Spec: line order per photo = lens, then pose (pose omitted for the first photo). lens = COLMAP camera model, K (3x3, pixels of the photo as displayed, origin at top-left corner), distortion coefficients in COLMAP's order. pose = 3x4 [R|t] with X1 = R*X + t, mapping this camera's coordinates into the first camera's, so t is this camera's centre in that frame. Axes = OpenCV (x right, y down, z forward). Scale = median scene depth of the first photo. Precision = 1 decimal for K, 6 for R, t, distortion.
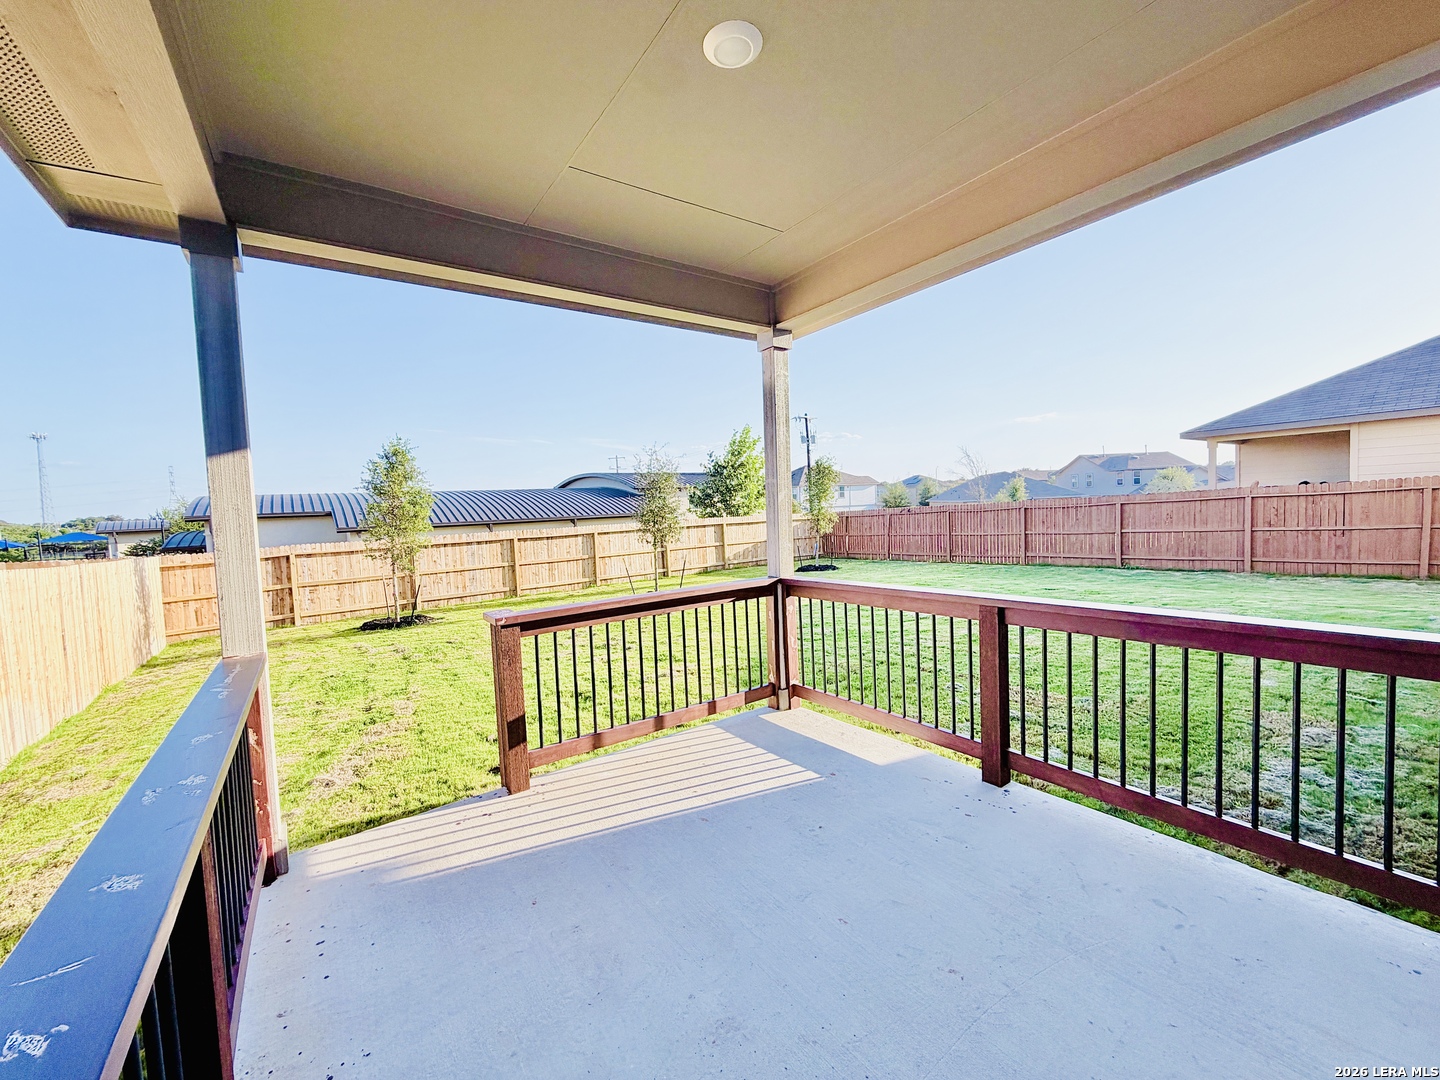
lens RADIAL K [[575.3, 0, 718.7], [0, 575.3, 539.5], [0, 0, 1]] dist [-0.001315, 0.000782]
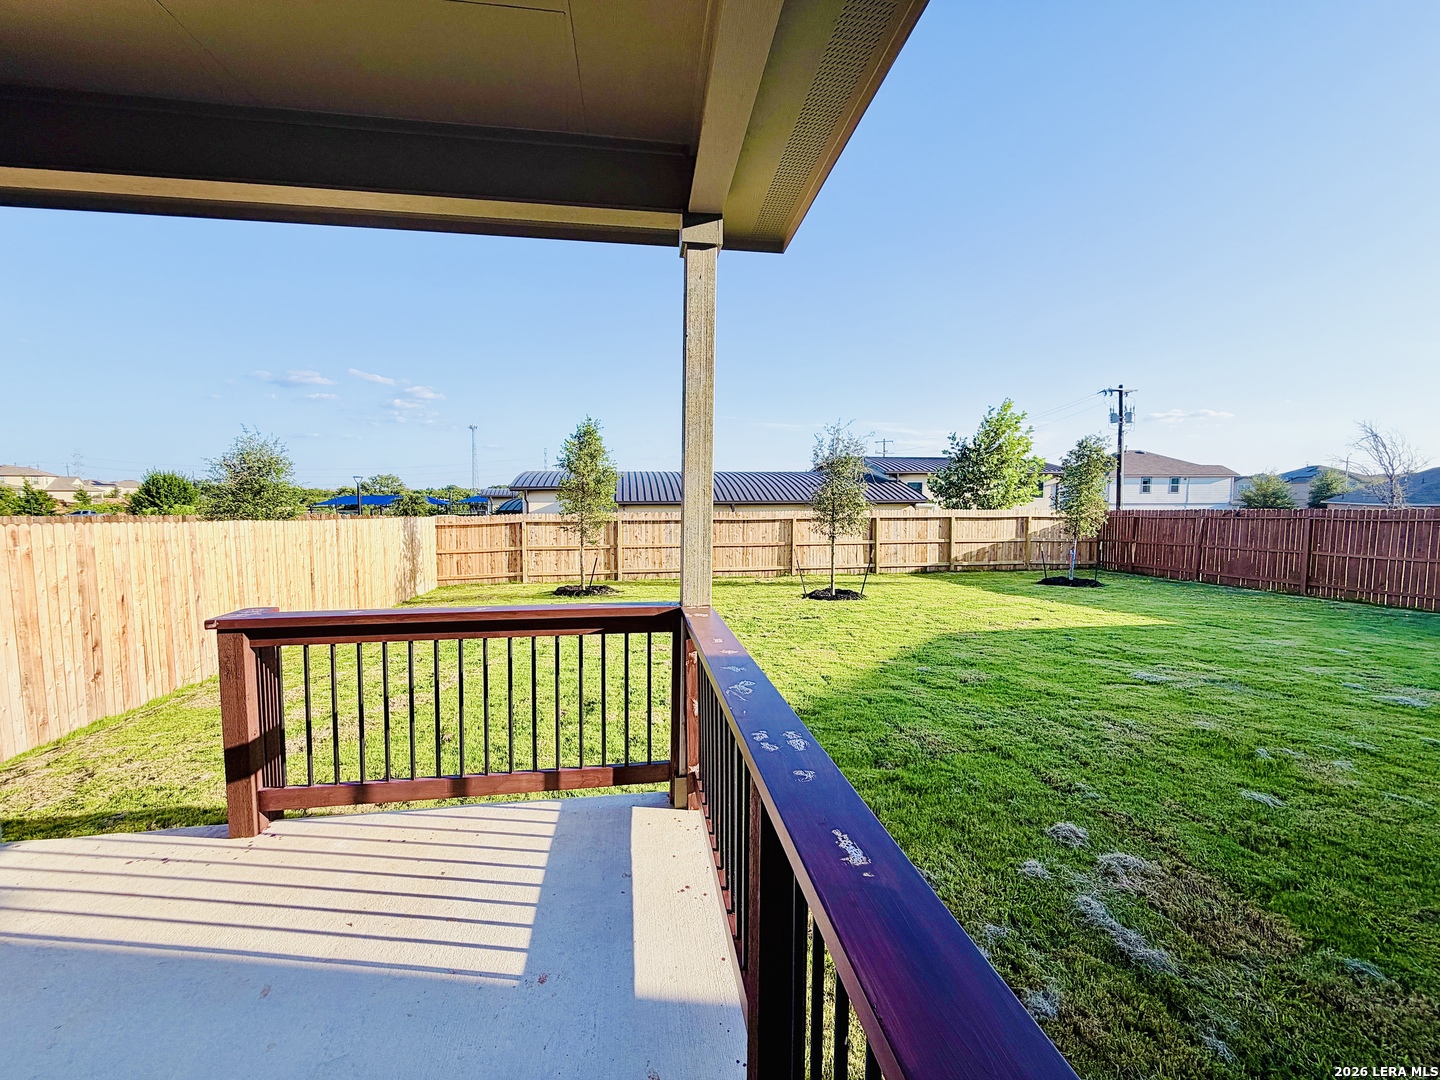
lens RADIAL K [[575.3, 0, 719.6], [0, 575.3, 543.2], [0, 0, 1]] dist [-0.001315, 0.000782]
pose [[0.888410, 0.079696, -0.452079, 0.107115], [-0.064864, 0.996727, 0.048243, -0.009605], [0.454444, -0.013536, 0.890672, 0.110634]]
